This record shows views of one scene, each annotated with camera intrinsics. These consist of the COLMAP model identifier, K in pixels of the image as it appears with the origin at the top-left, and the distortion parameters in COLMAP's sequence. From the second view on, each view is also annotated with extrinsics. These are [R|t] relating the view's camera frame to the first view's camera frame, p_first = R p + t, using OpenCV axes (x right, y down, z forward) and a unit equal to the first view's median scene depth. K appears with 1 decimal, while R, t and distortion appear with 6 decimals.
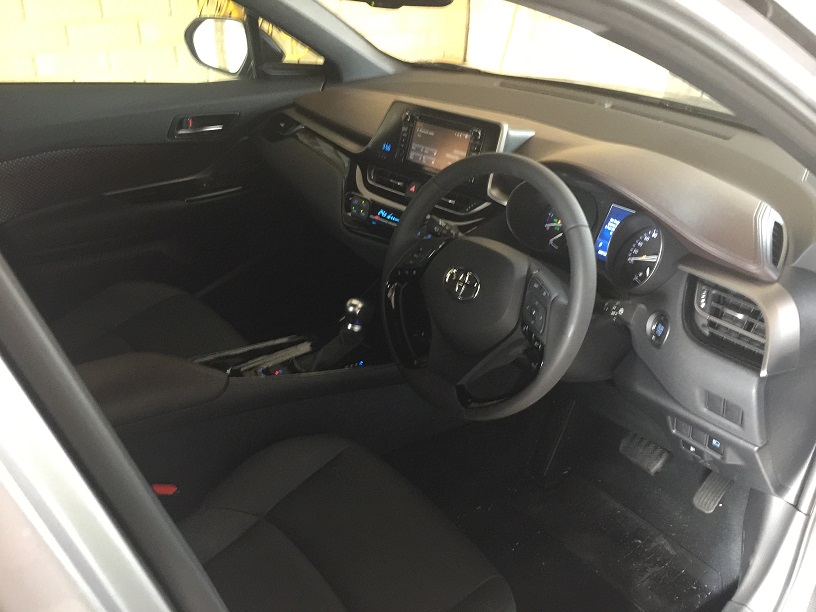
lens RADIAL K [[699.9, 0, 408.8], [0, 699.9, 283.1], [0, 0, 1]] dist [0.081599, -0.103940]
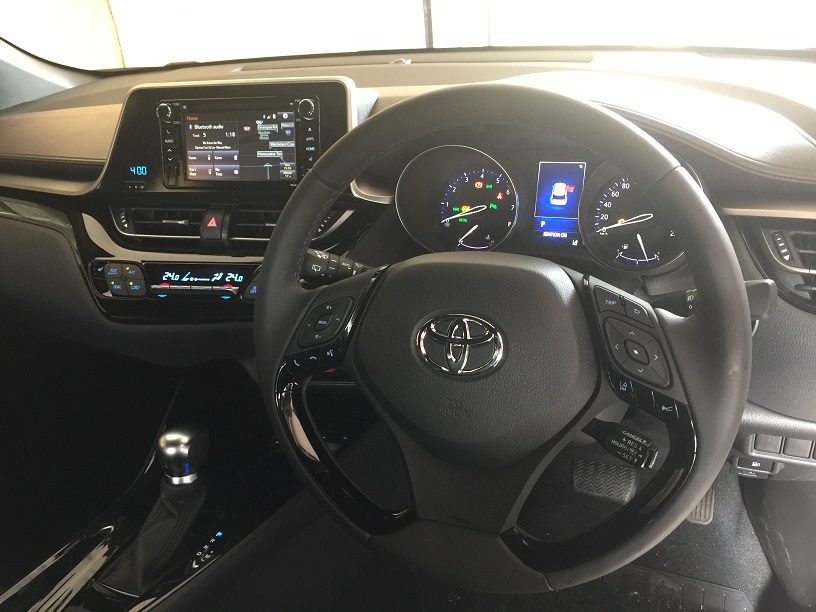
lens RADIAL K [[699.9, 0, 408.8], [0, 699.9, 283.1], [0, 0, 1]] dist [0.081599, -0.103940]
pose [[0.867305, -0.285022, 0.408099, -0.109243], [0.304302, 0.952397, 0.018453, -0.044413], [-0.393932, 0.108181, 0.912751, 0.381230]]
